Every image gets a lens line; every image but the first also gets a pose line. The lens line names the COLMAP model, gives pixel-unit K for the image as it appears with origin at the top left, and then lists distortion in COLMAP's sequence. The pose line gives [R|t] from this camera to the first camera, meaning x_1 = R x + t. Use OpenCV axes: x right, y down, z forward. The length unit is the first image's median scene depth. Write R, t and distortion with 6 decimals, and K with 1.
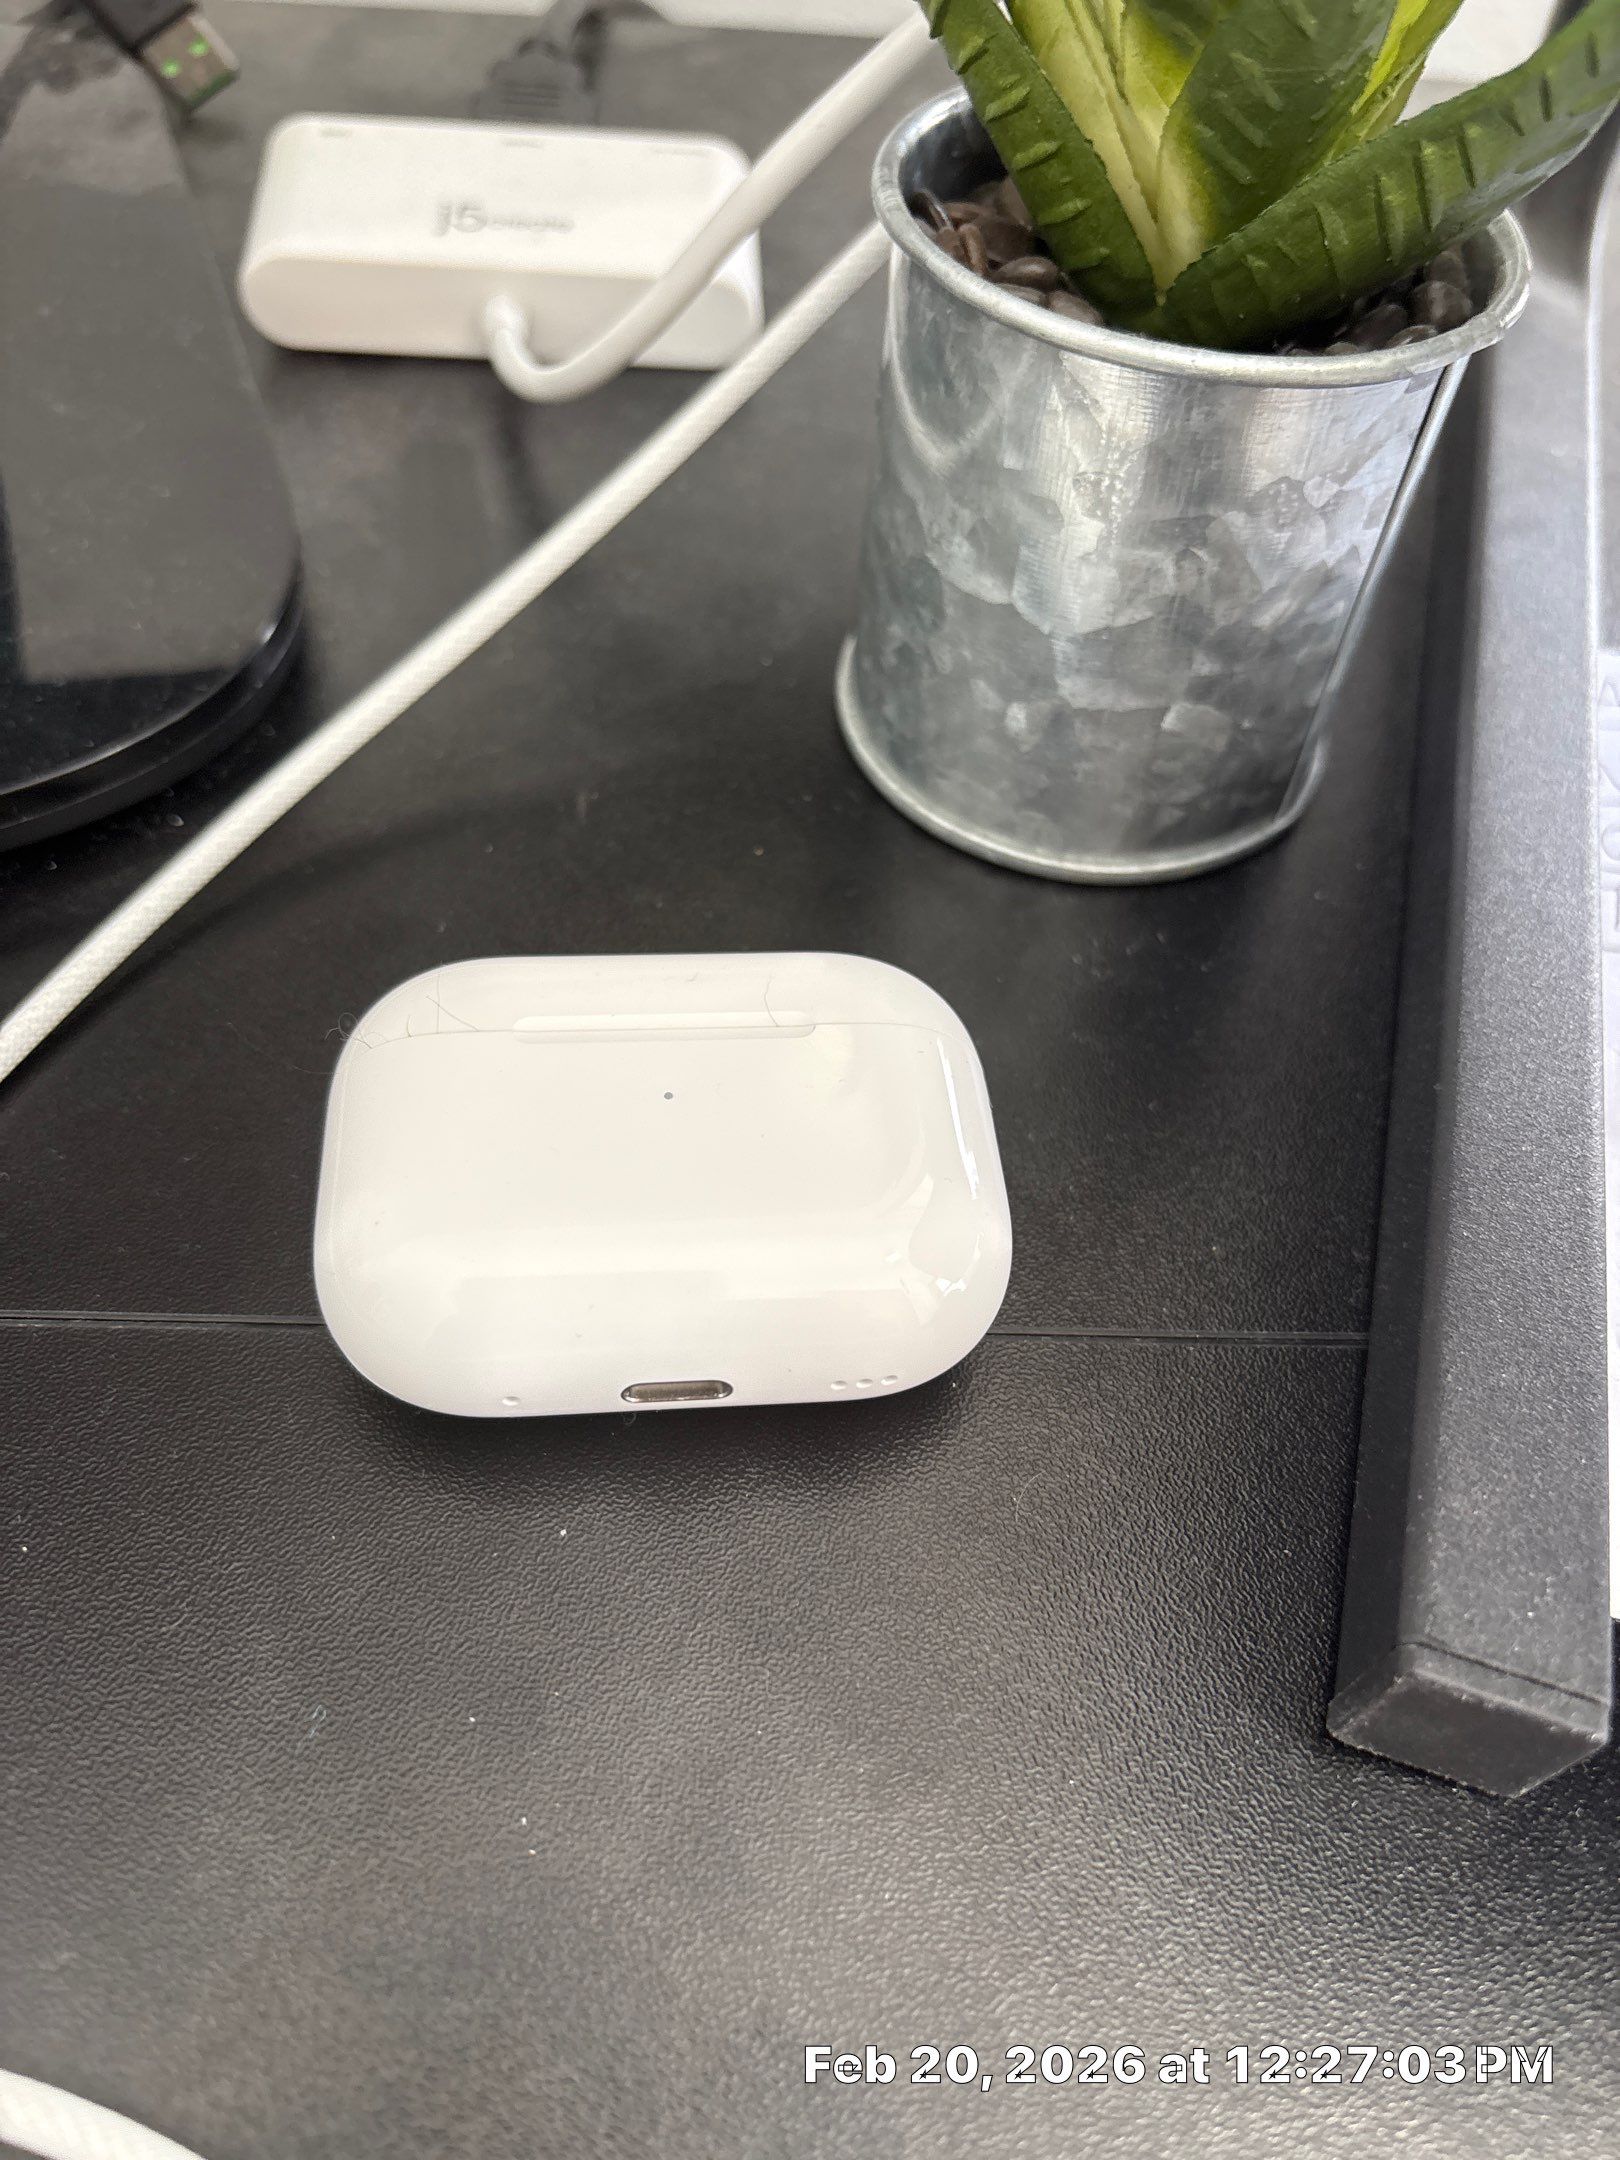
lens RADIAL K [[1690.9, 0, 810.7], [0, 1690.9, 1081.3], [0, 0, 1]] dist [0.013457, -0.038874]
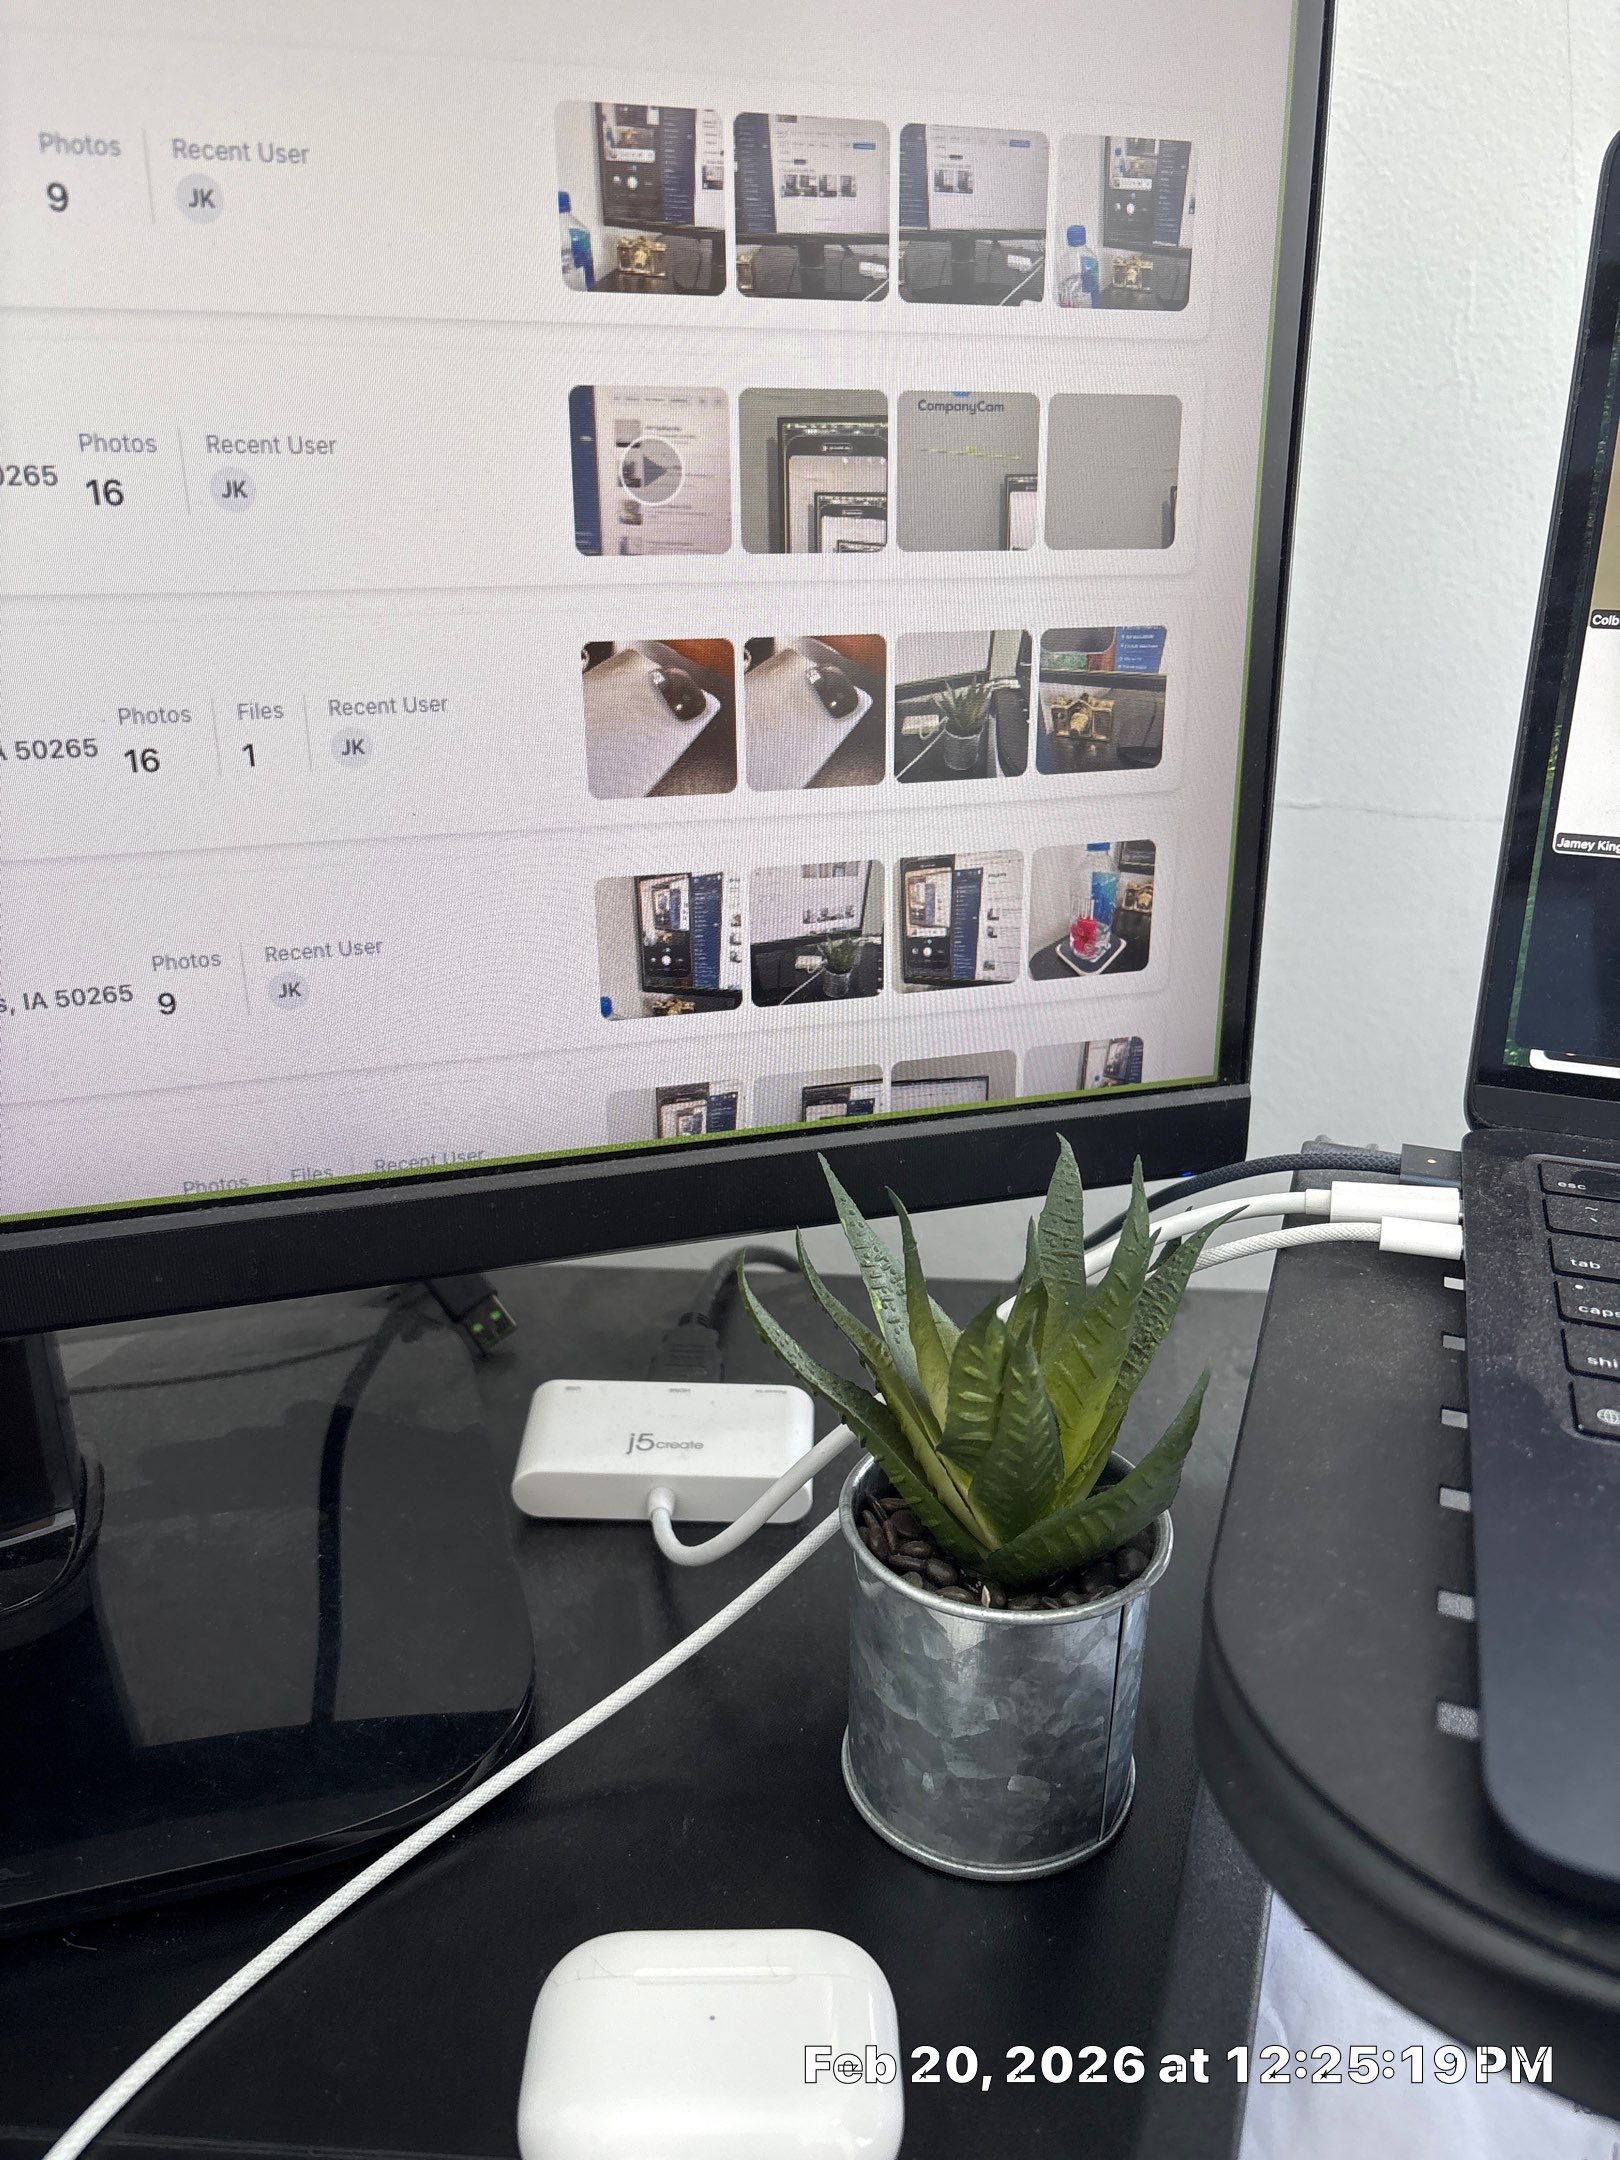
lens RADIAL K [[1690.9, 0, 806.2], [0, 1690.9, 1099.3], [0, 0, 1]] dist [0.013457, -0.038874]
pose [[0.995148, -0.032195, -0.092973, 0.182312], [-0.016708, 0.875925, -0.482159, 0.015817], [0.096960, 0.481373, 0.871137, -0.898000]]
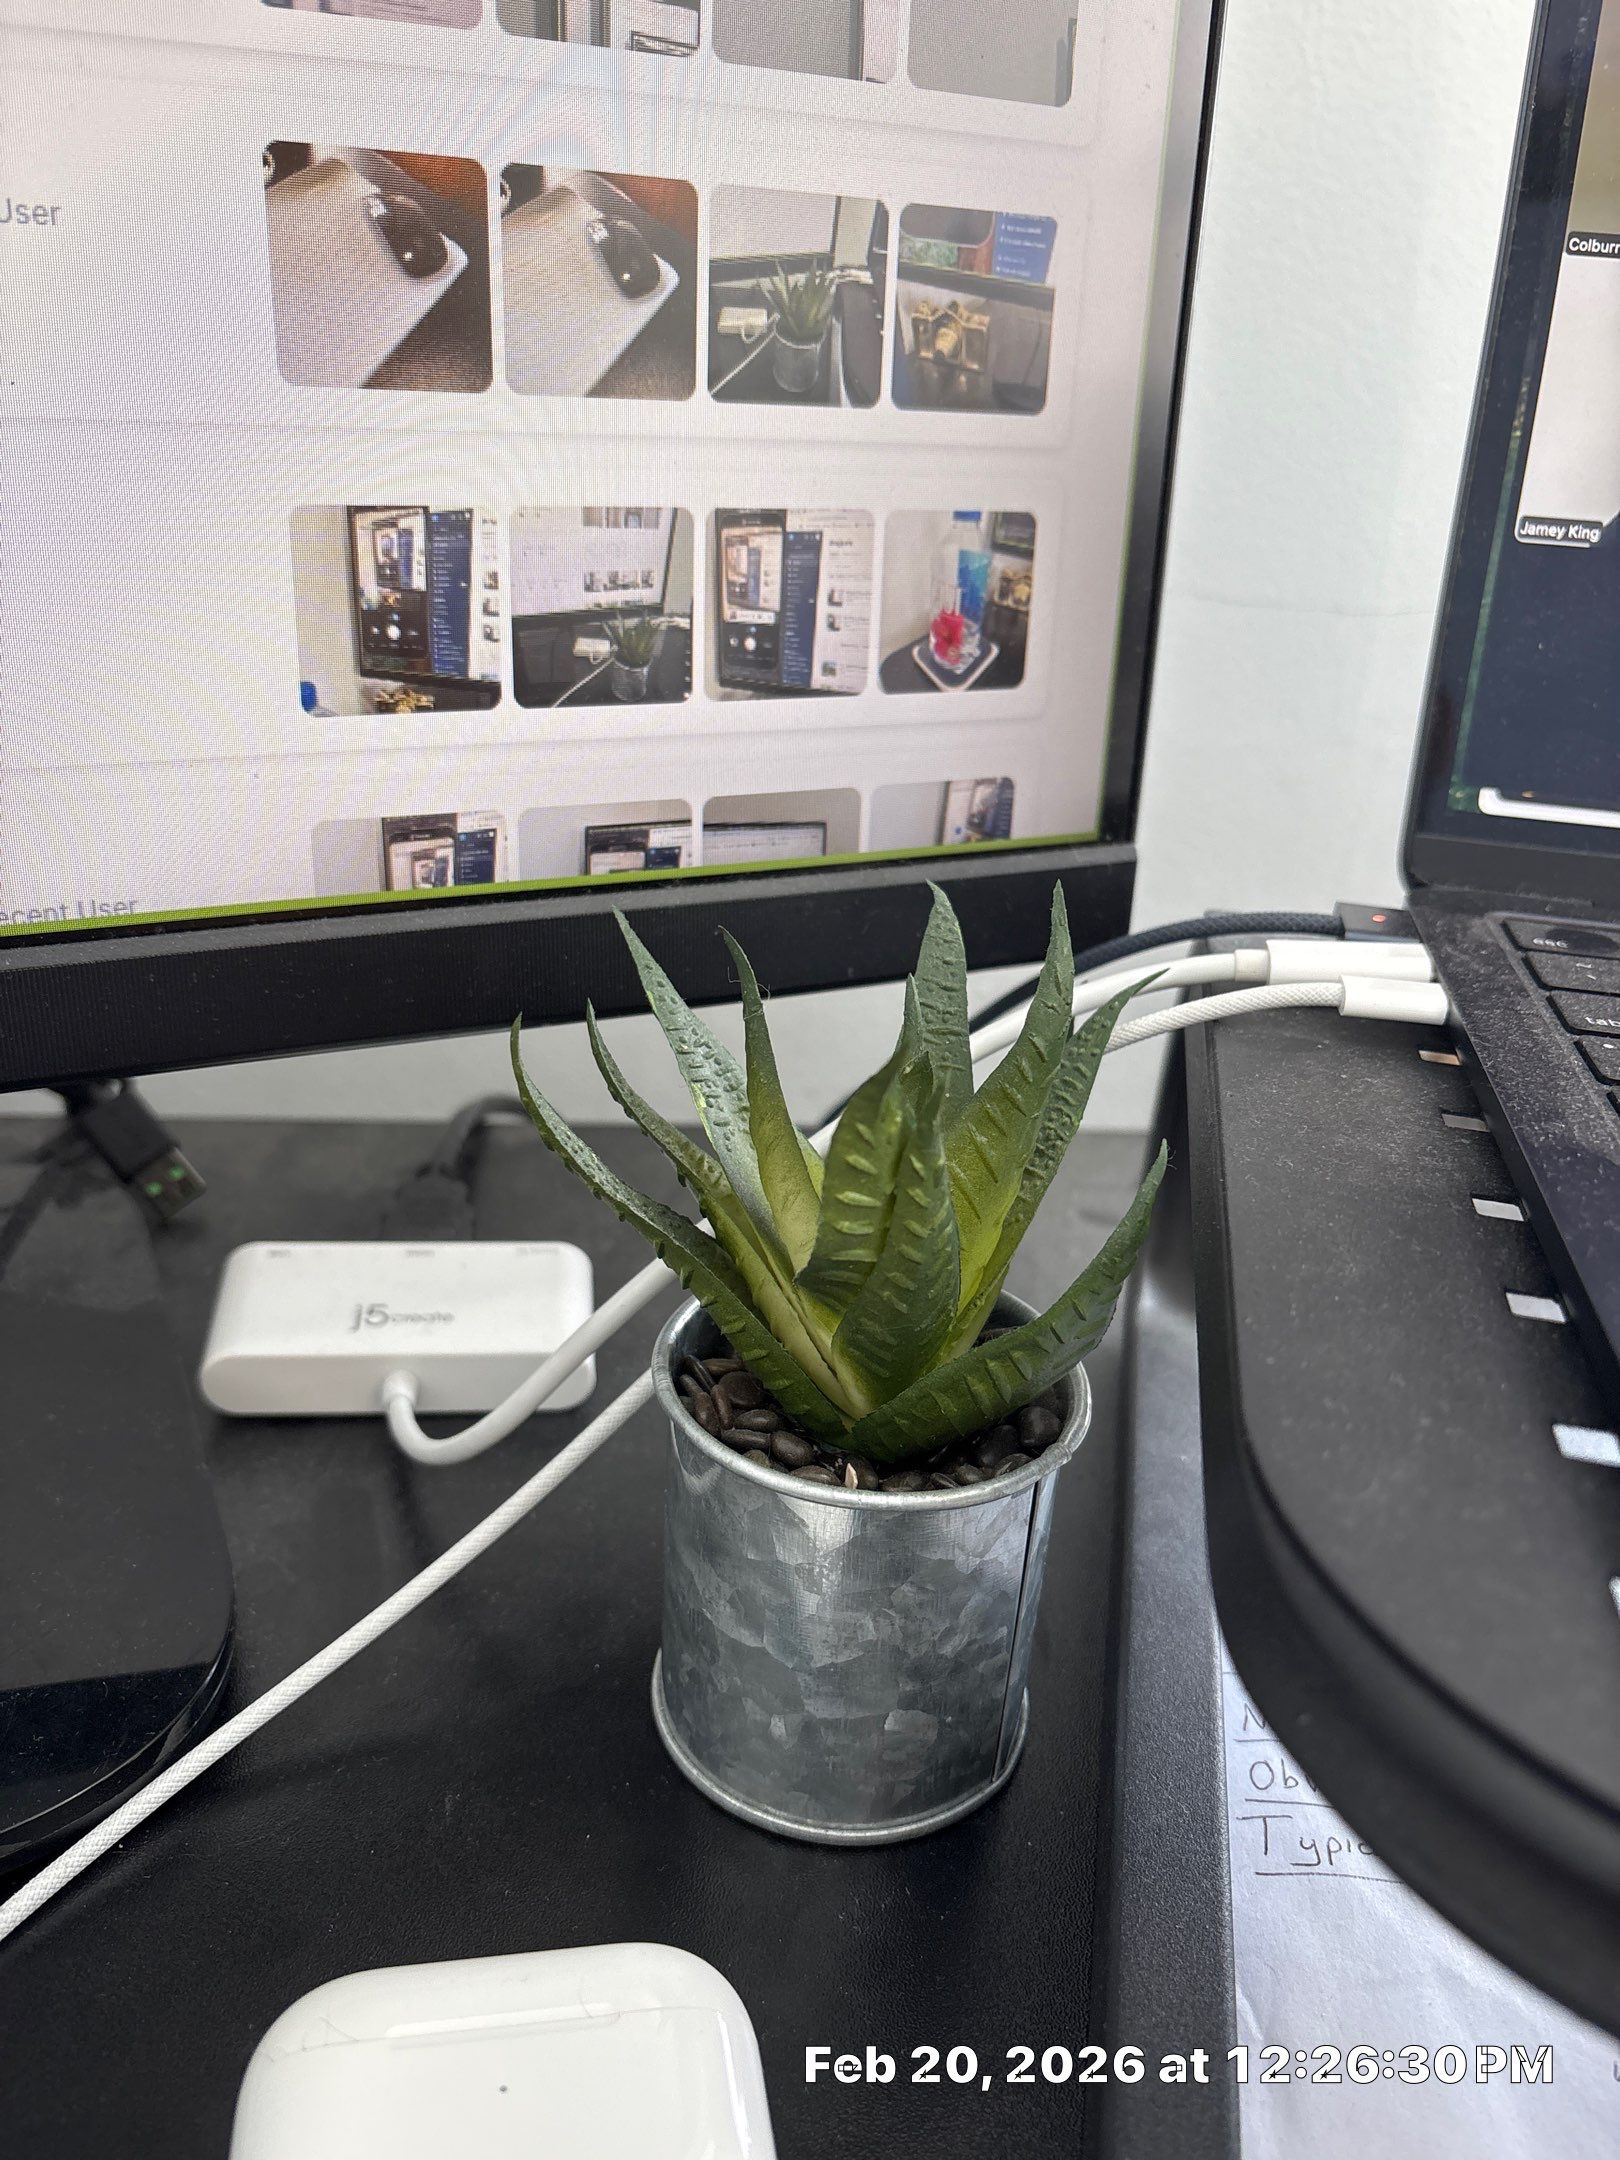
lens RADIAL K [[1690.9, 0, 803.7], [0, 1690.9, 1113.3], [0, 0, 1]] dist [0.013457, -0.038874]
pose [[0.996868, -0.043502, 0.066044, 0.074892], [0.067677, 0.901324, -0.427827, -0.078006], [-0.040915, 0.430956, 0.901445, -0.407905]]
